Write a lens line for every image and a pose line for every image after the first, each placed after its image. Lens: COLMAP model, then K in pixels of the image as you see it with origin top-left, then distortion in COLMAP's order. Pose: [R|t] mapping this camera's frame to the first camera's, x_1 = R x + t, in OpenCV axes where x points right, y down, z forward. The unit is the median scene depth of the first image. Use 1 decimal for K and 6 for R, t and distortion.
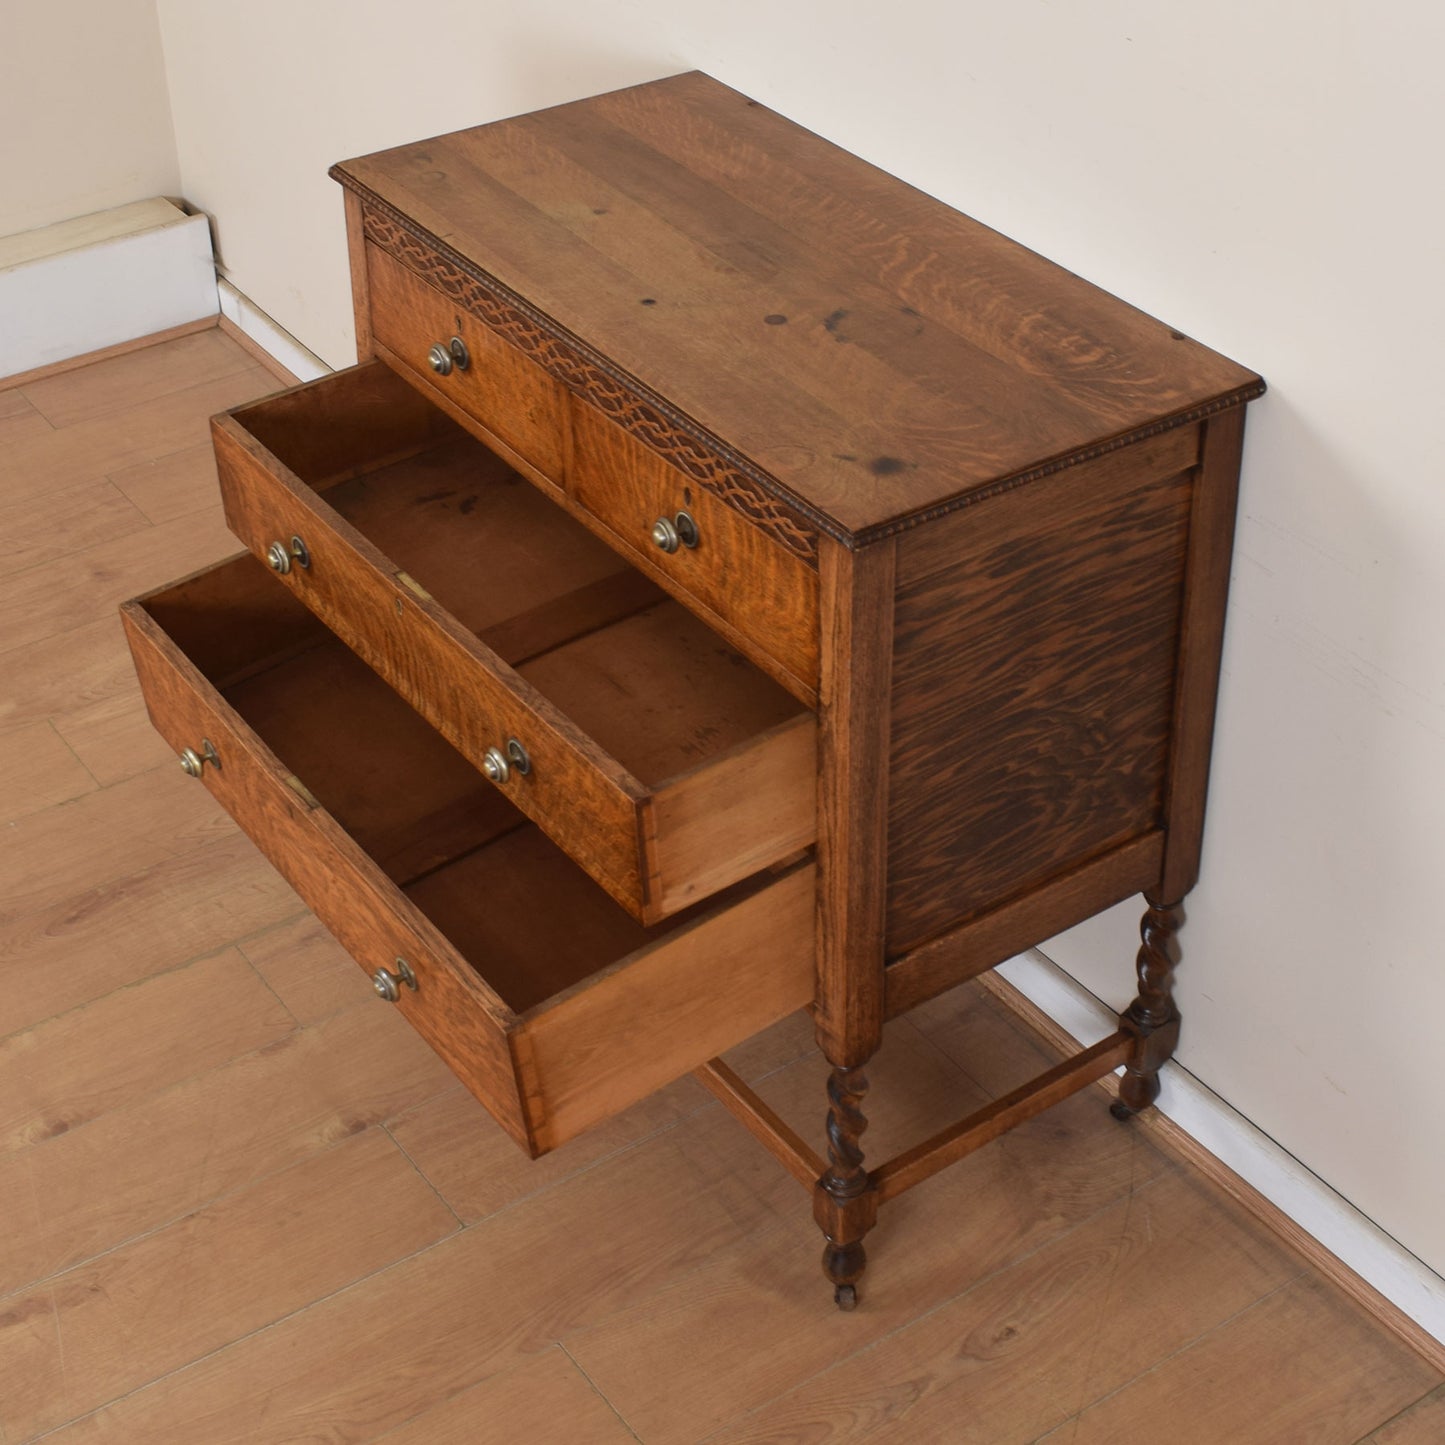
lens RADIAL K [[2657.7, 0, 760.2], [0, 2657.7, 616.6], [0, 0, 1]] dist [-0.083896, -0.093579]
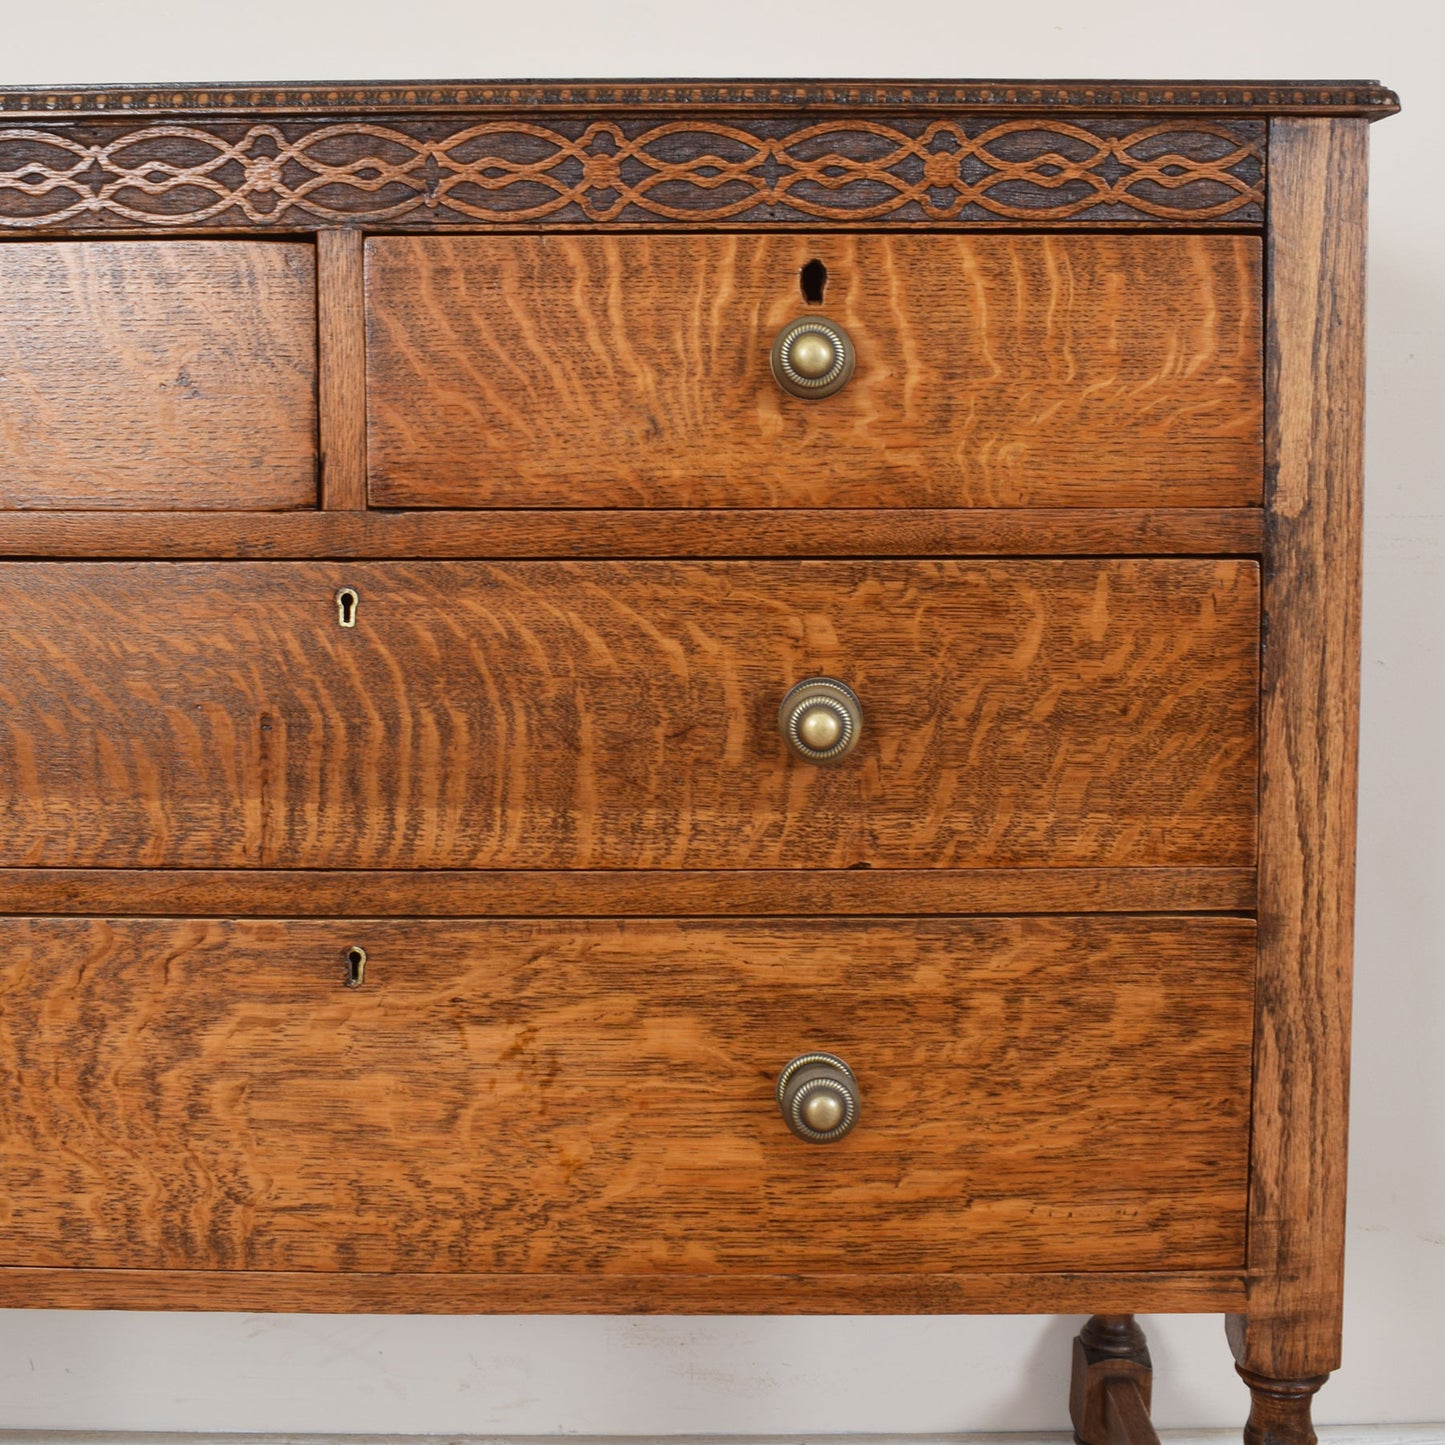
lens RADIAL K [[2224.0, 0, 726.2], [0, 2224.0, 563.1], [0, 0, 1]] dist [-0.094939, 0.003786]
pose [[0.572361, -0.058328, 0.817925, -0.364147], [0.448899, 0.857015, -0.253011, 0.093414], [-0.686216, 0.511980, 0.516706, 0.797279]]
